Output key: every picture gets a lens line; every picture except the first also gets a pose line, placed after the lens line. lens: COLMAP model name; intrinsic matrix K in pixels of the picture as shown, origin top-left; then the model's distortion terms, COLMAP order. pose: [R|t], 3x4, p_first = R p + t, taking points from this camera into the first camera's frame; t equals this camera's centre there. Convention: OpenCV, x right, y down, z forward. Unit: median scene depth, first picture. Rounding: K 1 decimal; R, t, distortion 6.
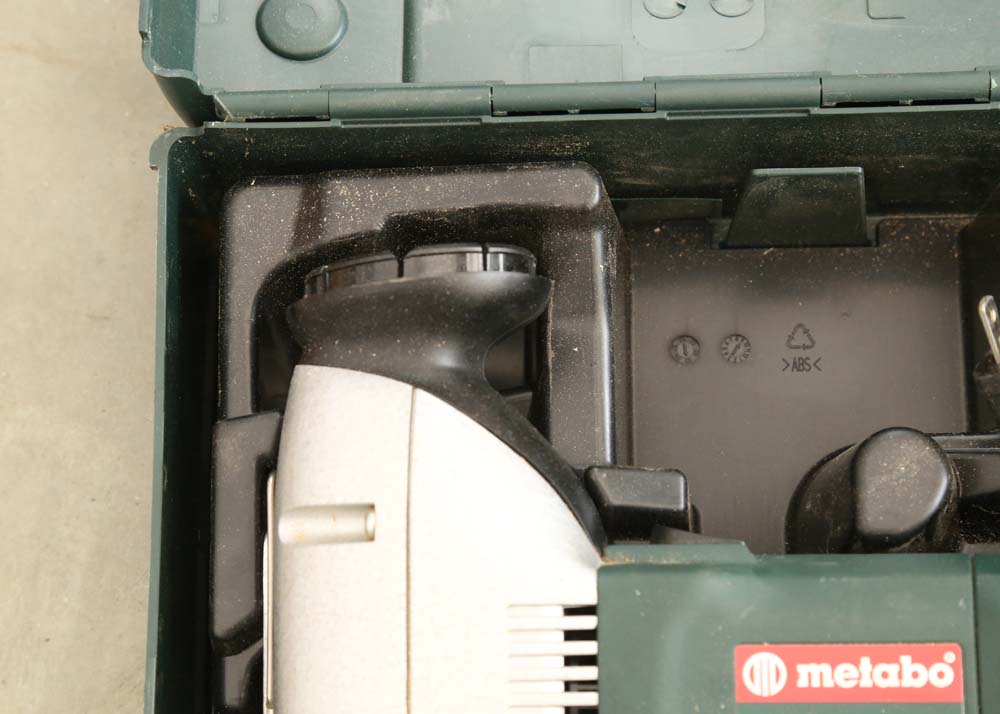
lens RADIAL K [[3053.5, 0, 500.0], [0, 3053.5, 357.0], [0, 0, 1]] dist [0.461136, -0.706857]
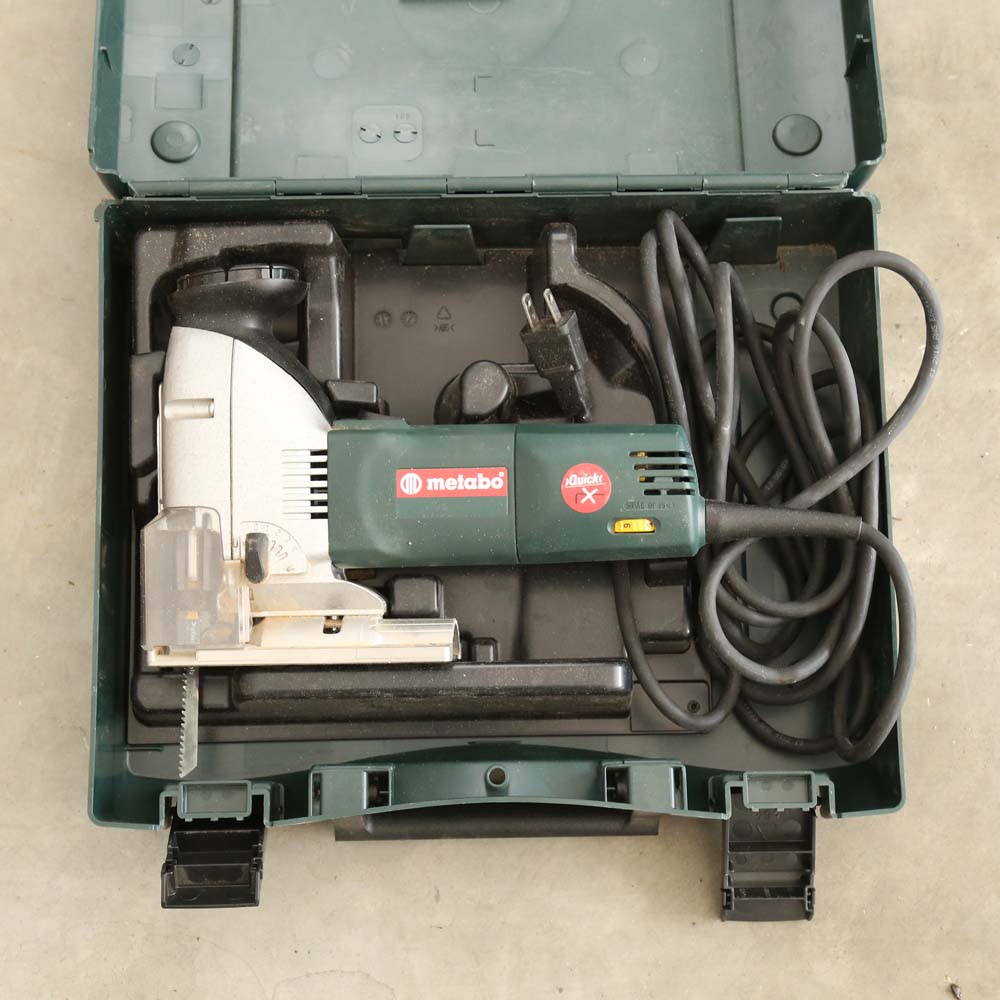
lens RADIAL K [[2223.9, 0, 500.0], [0, 2223.9, 500.0], [0, 0, 1]] dist [0.134697, 0.274123]
pose [[0.997886, -0.001412, 0.064978, 0.046725], [-0.003924, 0.996632, 0.081910, -0.004505], [-0.064875, -0.081992, 0.994519, -0.412157]]
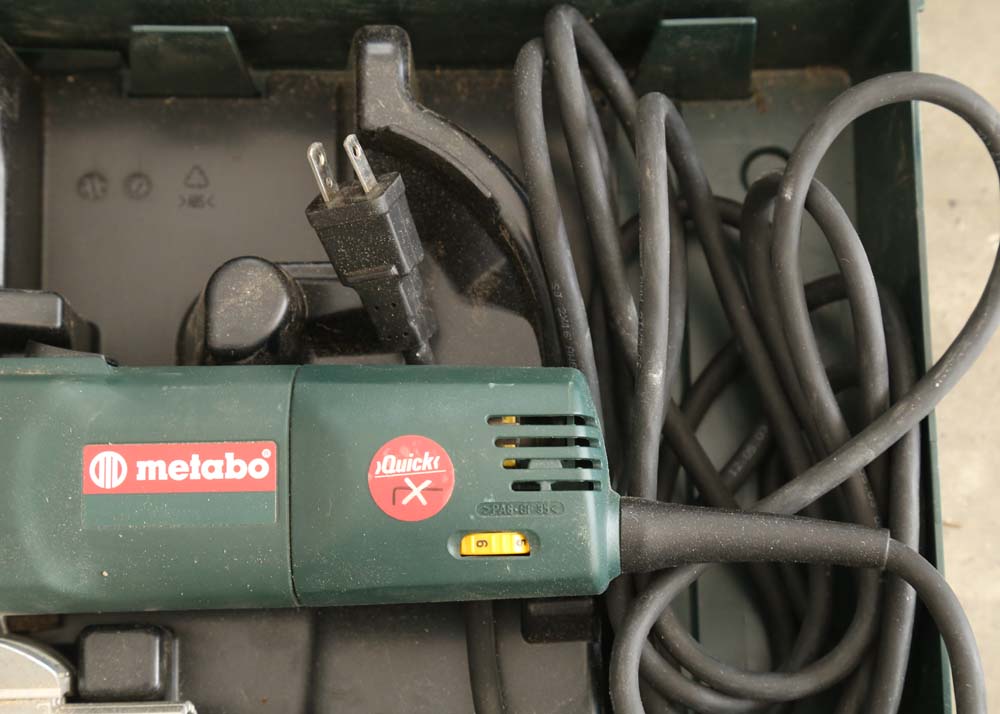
lens RADIAL K [[2771.3, 0, 500.0], [0, 2771.3, 357.0], [0, 0, 1]] dist [0.411941, 0.437887]
pose [[0.996968, 0.004590, 0.077683, 0.141105], [-0.008845, 0.998473, 0.054530, 0.002838], [-0.077315, -0.055052, 0.995486, -0.043348]]
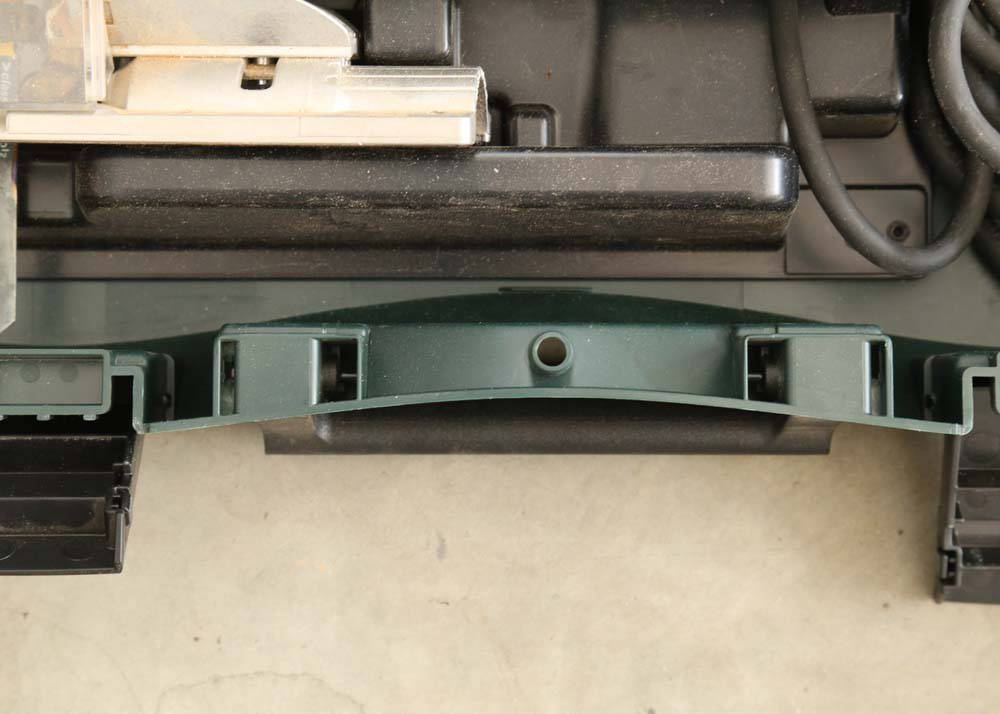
lens RADIAL K [[2771.3, 0, 500.0], [0, 2771.3, 357.0], [0, 0, 1]] dist [0.411941, 0.437887]
pose [[0.998349, 0.007993, 0.056873, 0.061623], [-0.020437, 0.974890, 0.221746, 0.066746], [-0.053672, -0.222542, 0.973445, 0.003354]]
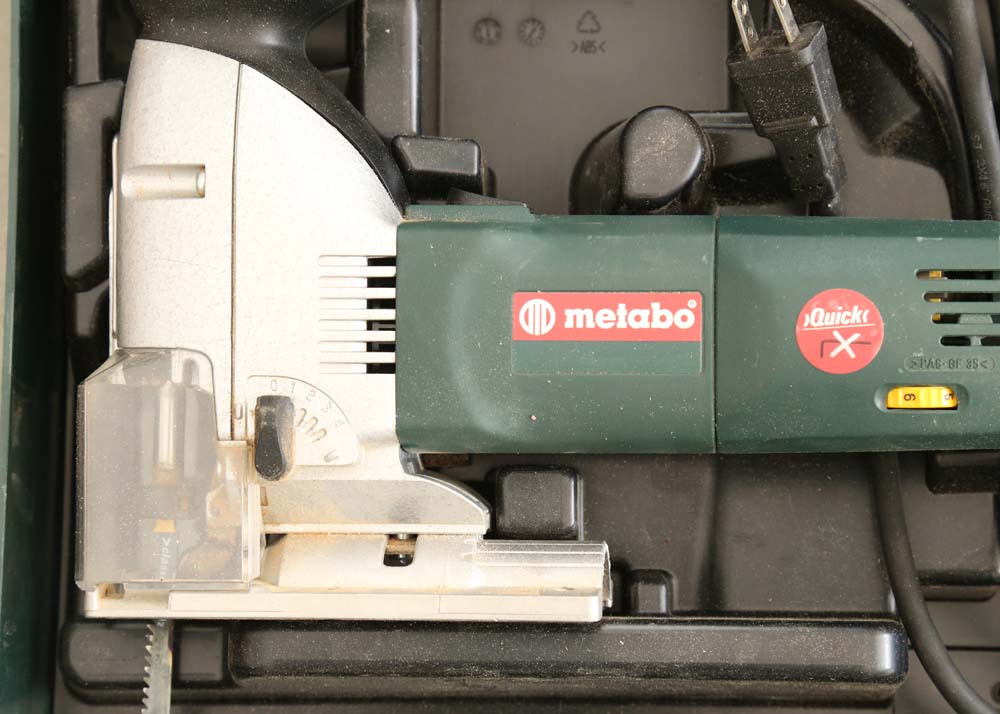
lens RADIAL K [[2771.3, 0, 500.0], [0, 2771.3, 357.0], [0, 0, 1]] dist [0.411941, 0.437887]
pose [[0.999174, 0.015112, 0.037712, 0.030086], [-0.019685, 0.992084, 0.124022, -0.012022], [-0.035539, -0.124662, 0.991563, -0.048099]]
